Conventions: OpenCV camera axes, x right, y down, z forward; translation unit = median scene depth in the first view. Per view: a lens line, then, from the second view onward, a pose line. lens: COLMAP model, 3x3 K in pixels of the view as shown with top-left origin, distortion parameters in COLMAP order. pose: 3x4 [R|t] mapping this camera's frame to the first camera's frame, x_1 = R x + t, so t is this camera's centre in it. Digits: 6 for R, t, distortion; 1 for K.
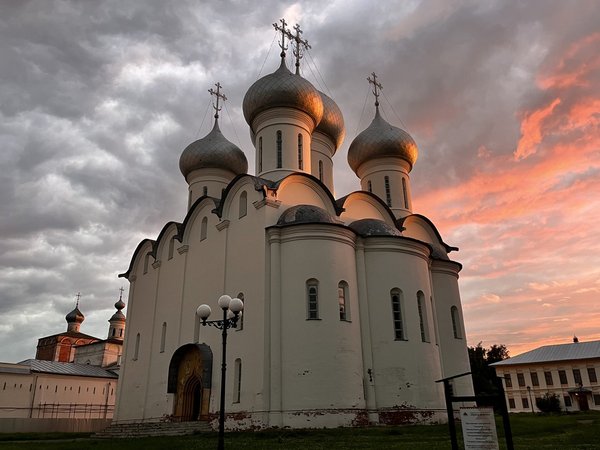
lens RADIAL K [[479.3, 0, 300.0], [0, 479.3, 225.0], [0, 0, 1]] dist [0.000468, 0.000940]
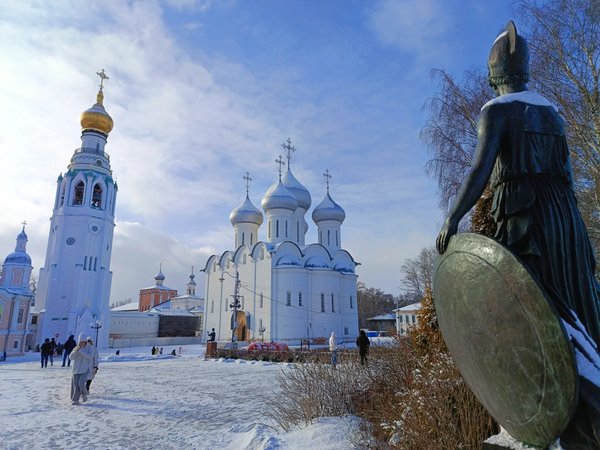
lens RADIAL K [[394.8, 0, 300.0], [0, 394.8, 225.0], [0, 0, 1]] dist [0.001117, -0.000090]
pose [[0.999903, 0.013904, -0.000140, 0.065630], [-0.013783, 0.992408, 0.122218, -0.408850], [0.001838, -0.122205, 0.992503, -0.888278]]
